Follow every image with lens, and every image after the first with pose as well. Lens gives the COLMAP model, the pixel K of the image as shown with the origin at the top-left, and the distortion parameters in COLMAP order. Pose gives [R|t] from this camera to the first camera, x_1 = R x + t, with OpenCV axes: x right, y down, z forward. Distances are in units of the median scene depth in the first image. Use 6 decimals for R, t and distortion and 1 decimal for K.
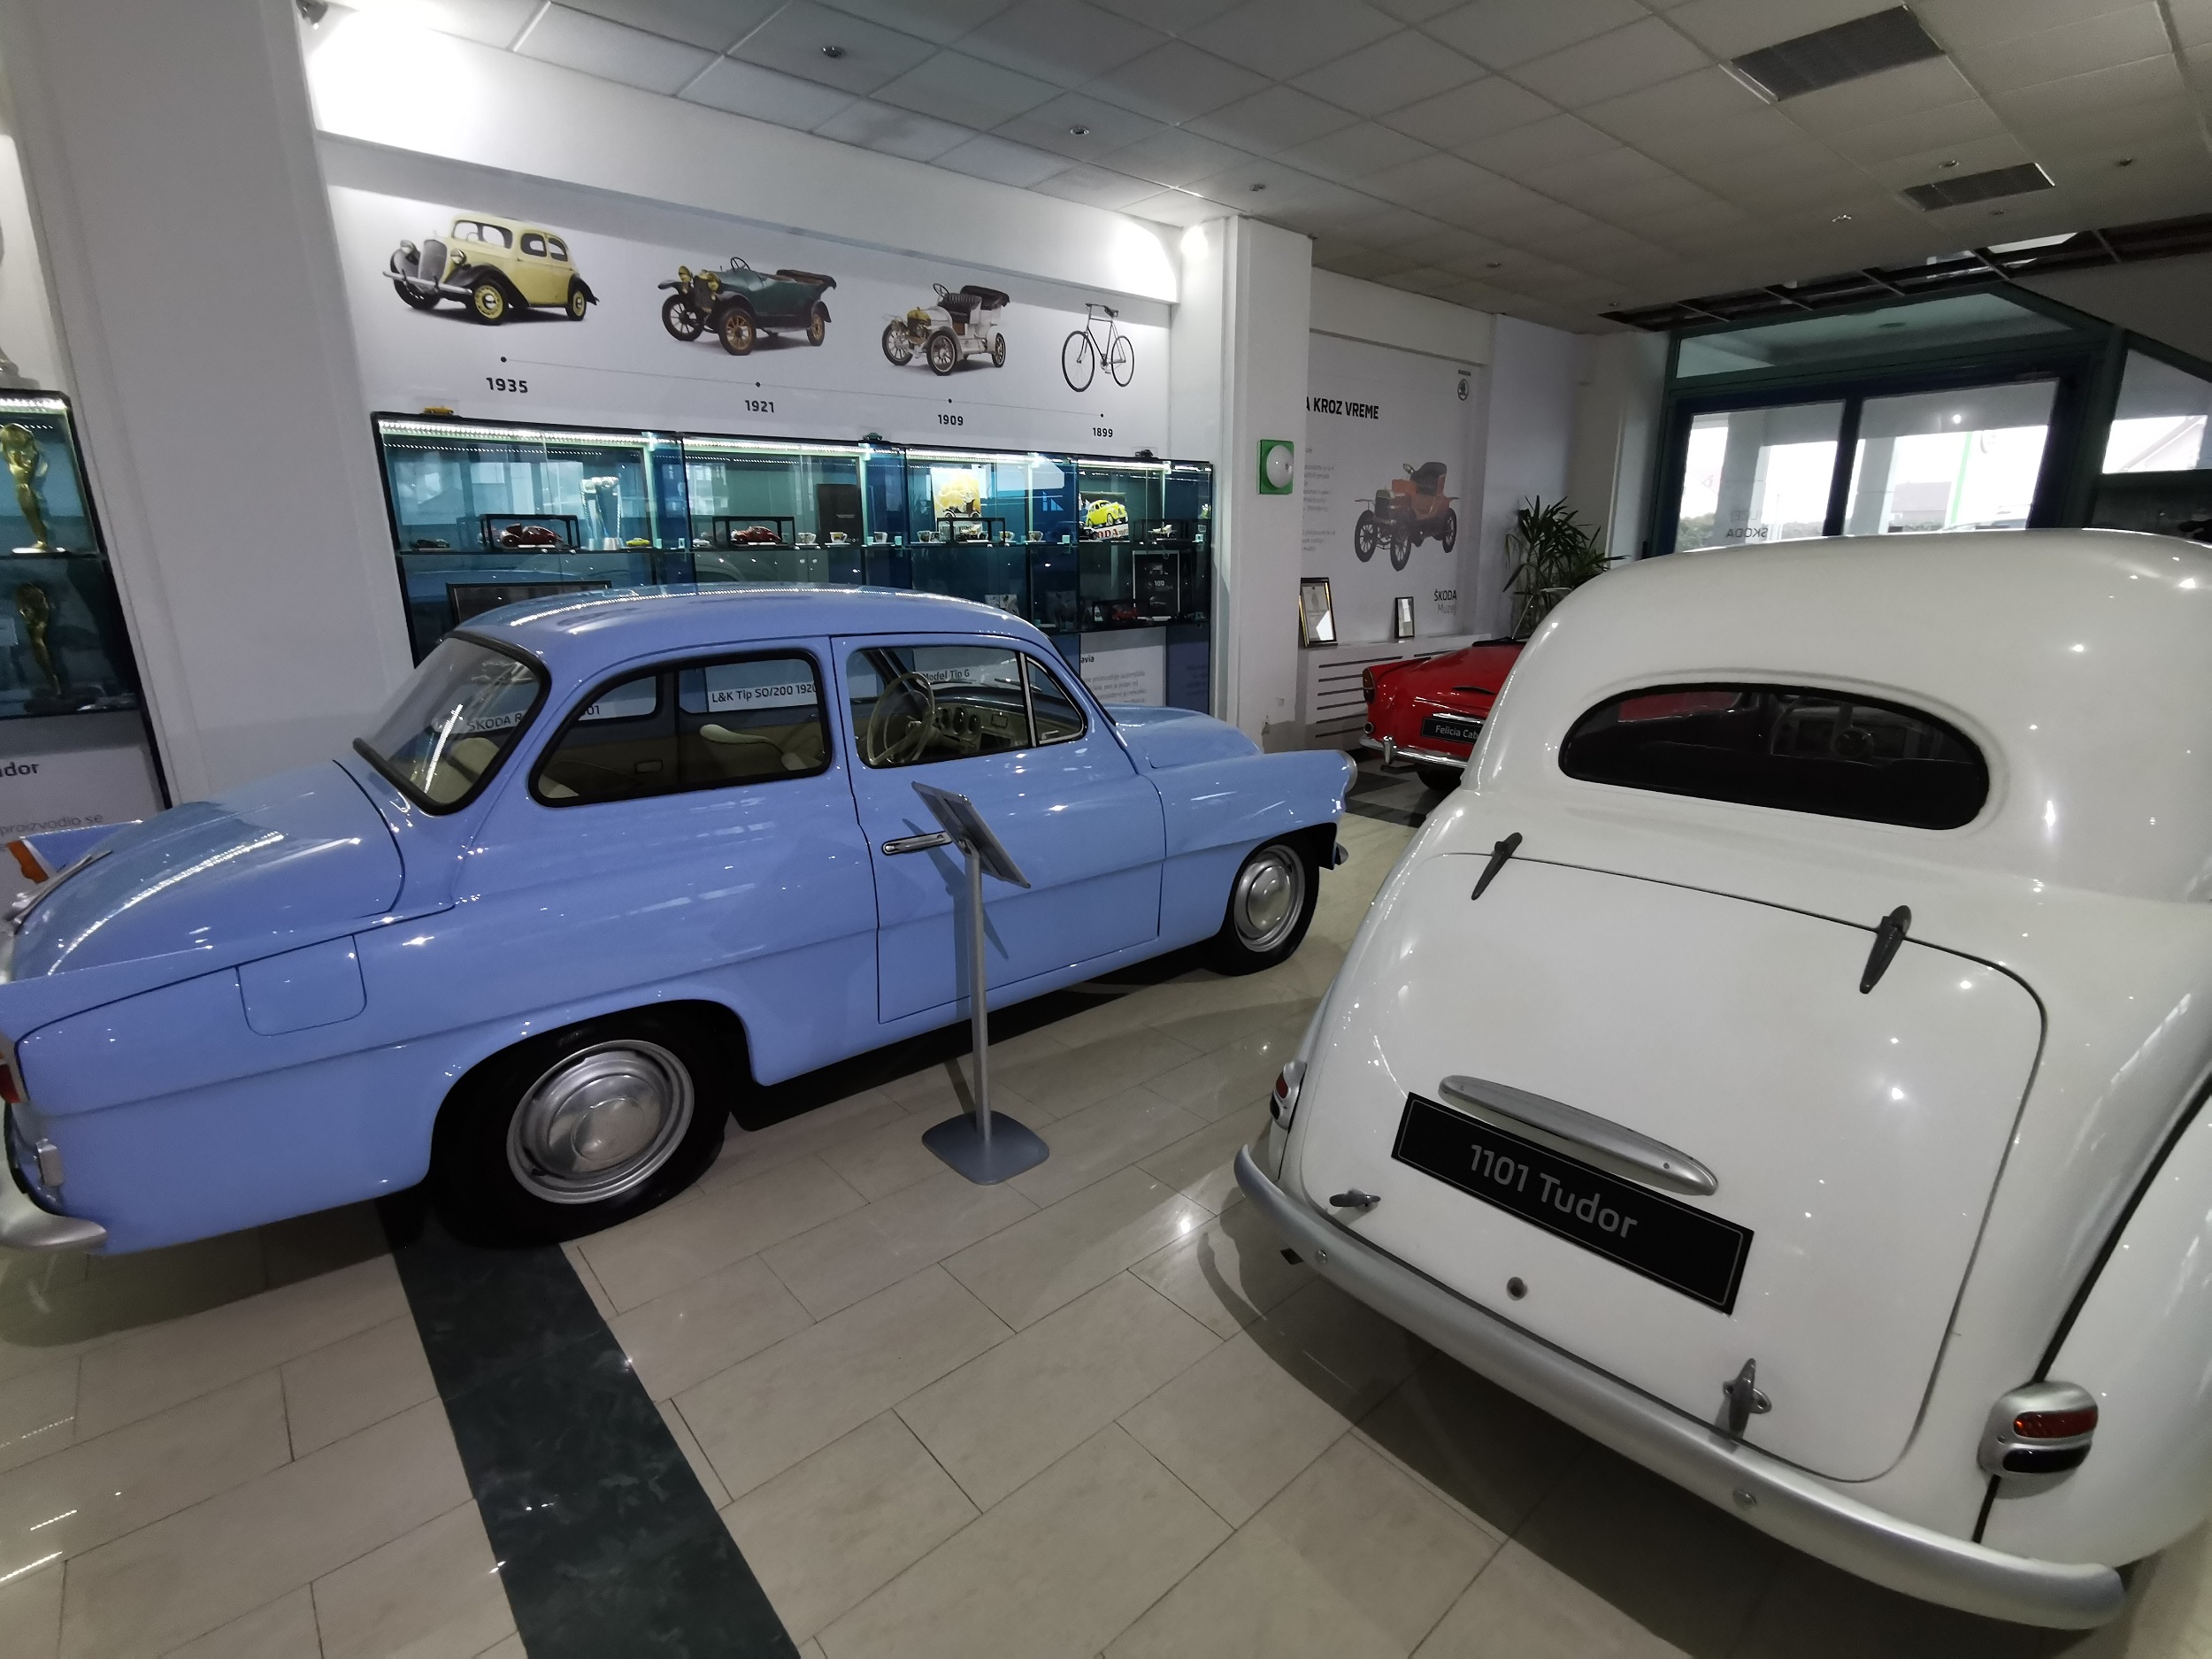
lens RADIAL K [[1064.3, 0, 1106.8], [0, 1064.3, 831.1], [0, 0, 1]] dist [0.005455, 0.000746]
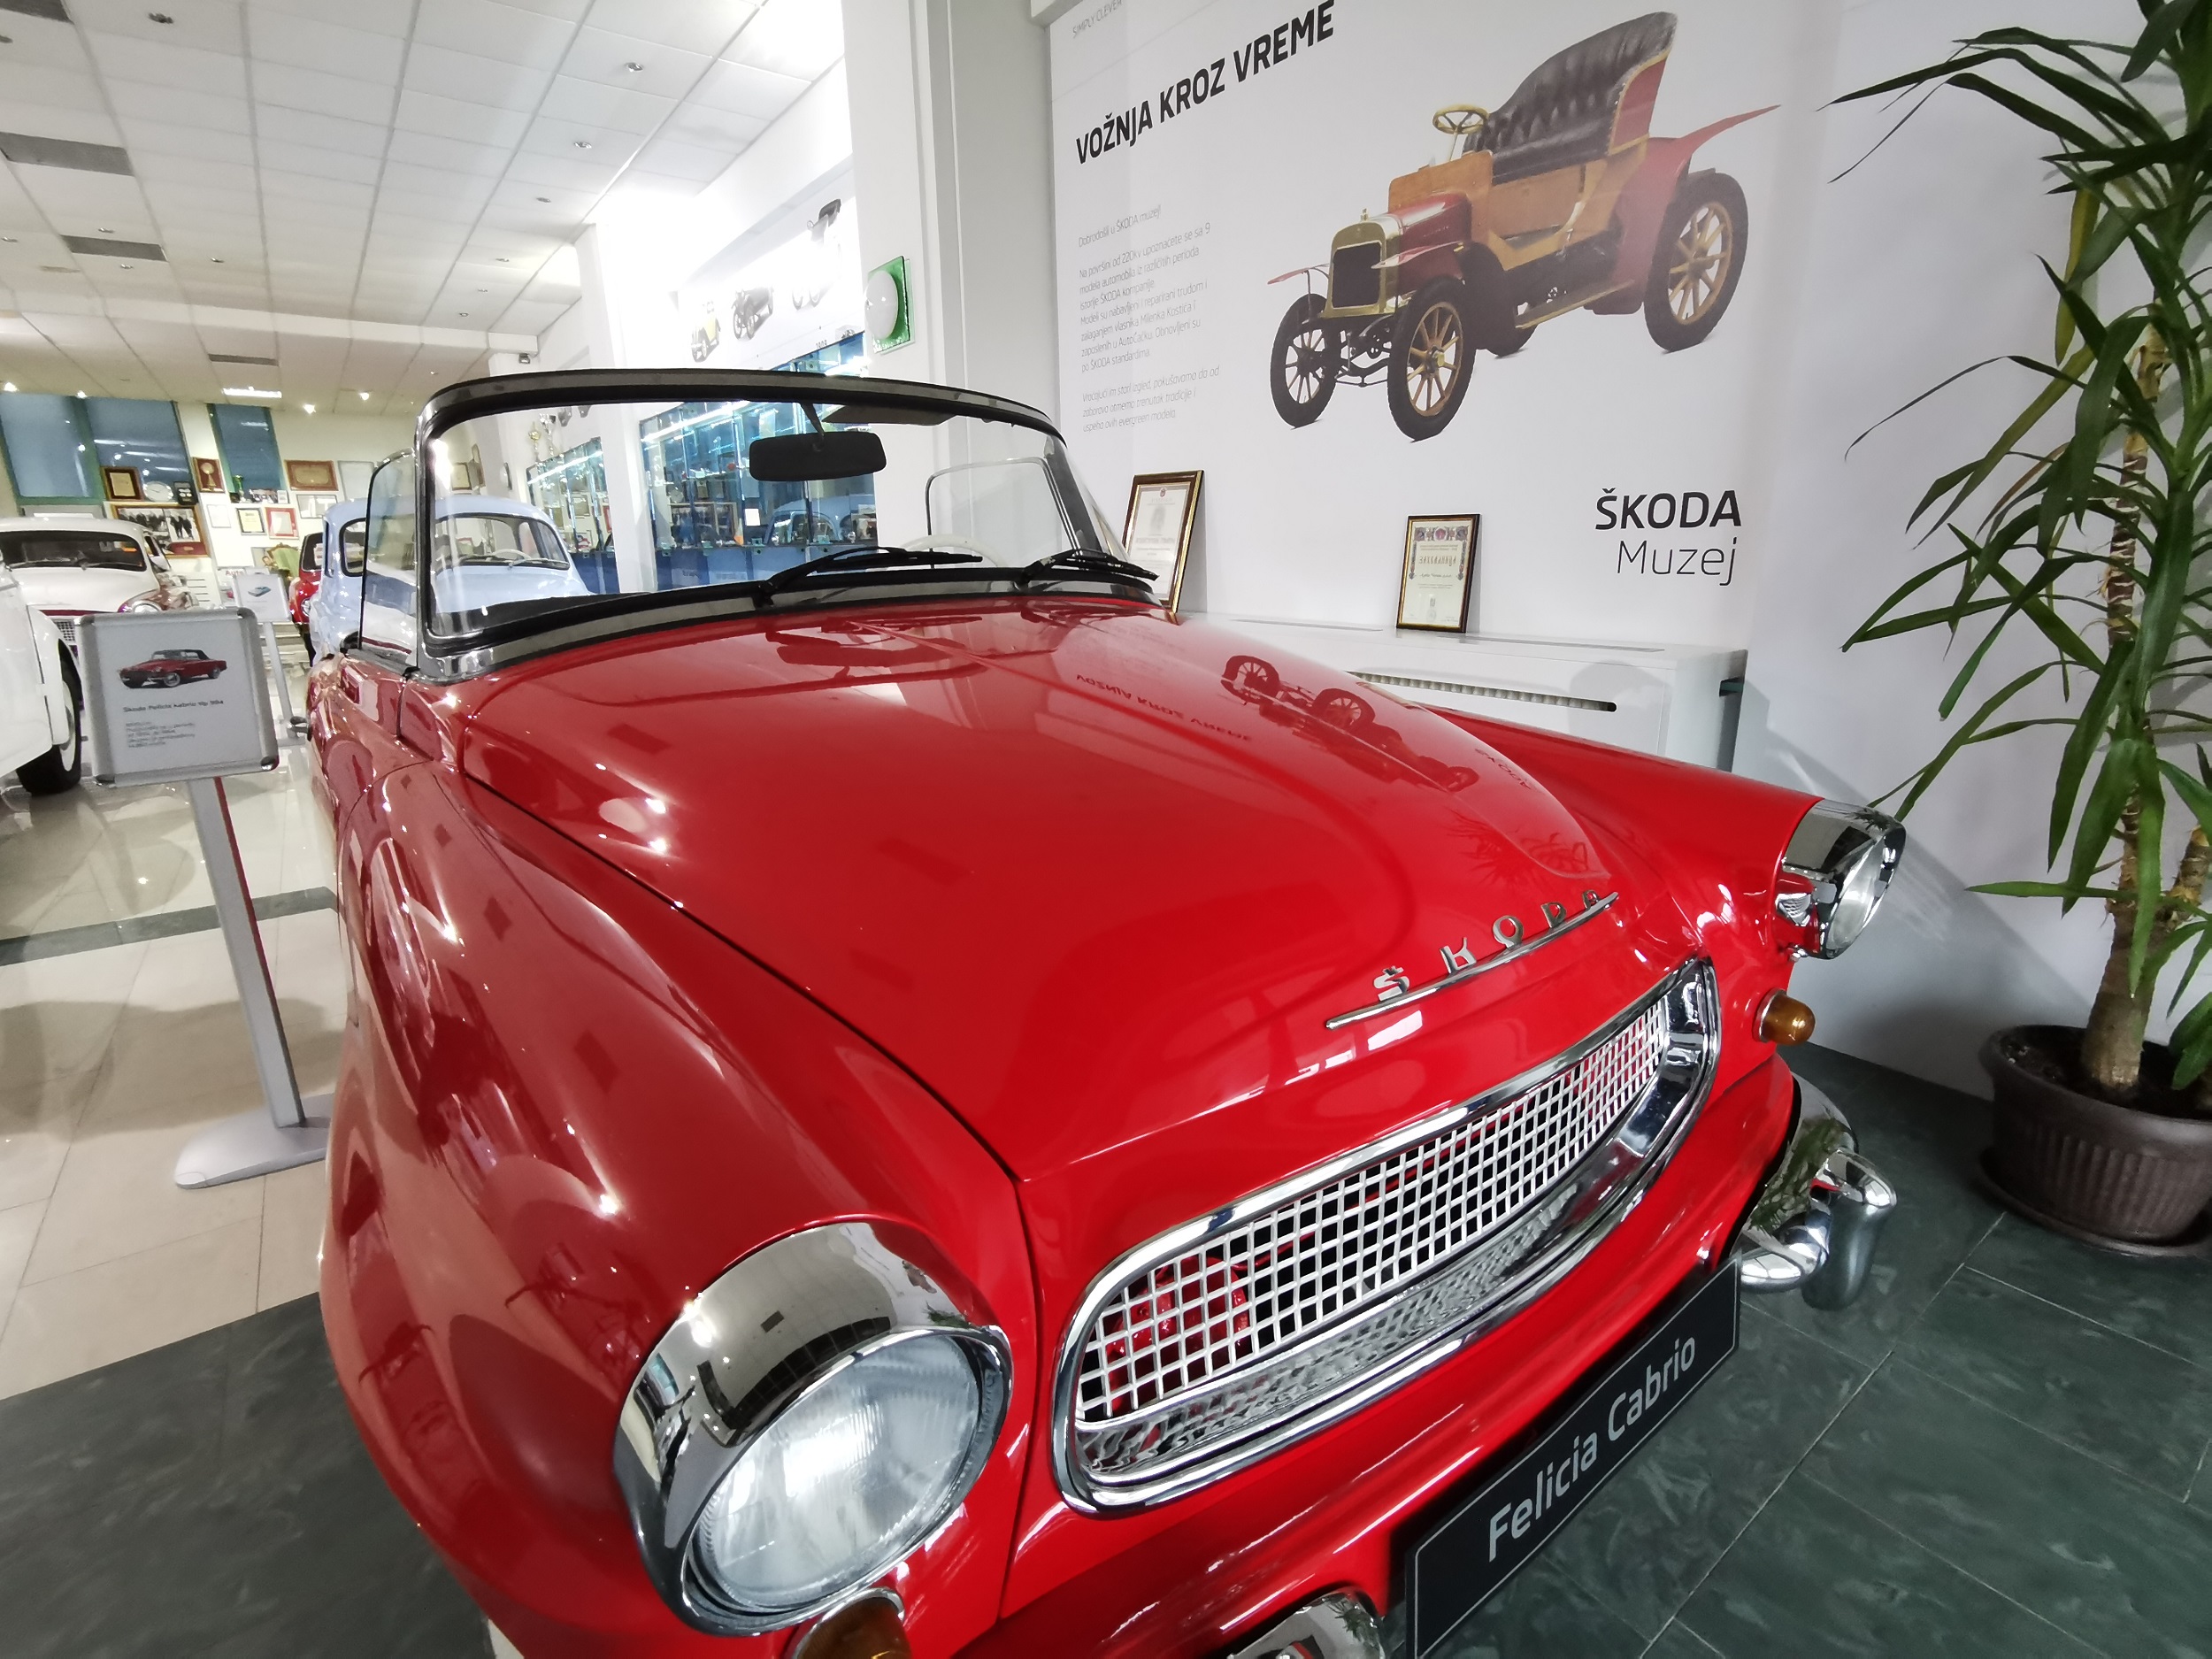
lens RADIAL K [[1064.3, 0, 1105.7], [0, 1064.3, 833.3], [0, 0, 1]] dist [0.005455, 0.000746]
pose [[-0.089759, 0.272200, -0.958045, 0.670438], [-0.234670, 0.929065, 0.285952, -0.202728], [0.967922, 0.250492, -0.019514, 0.953298]]
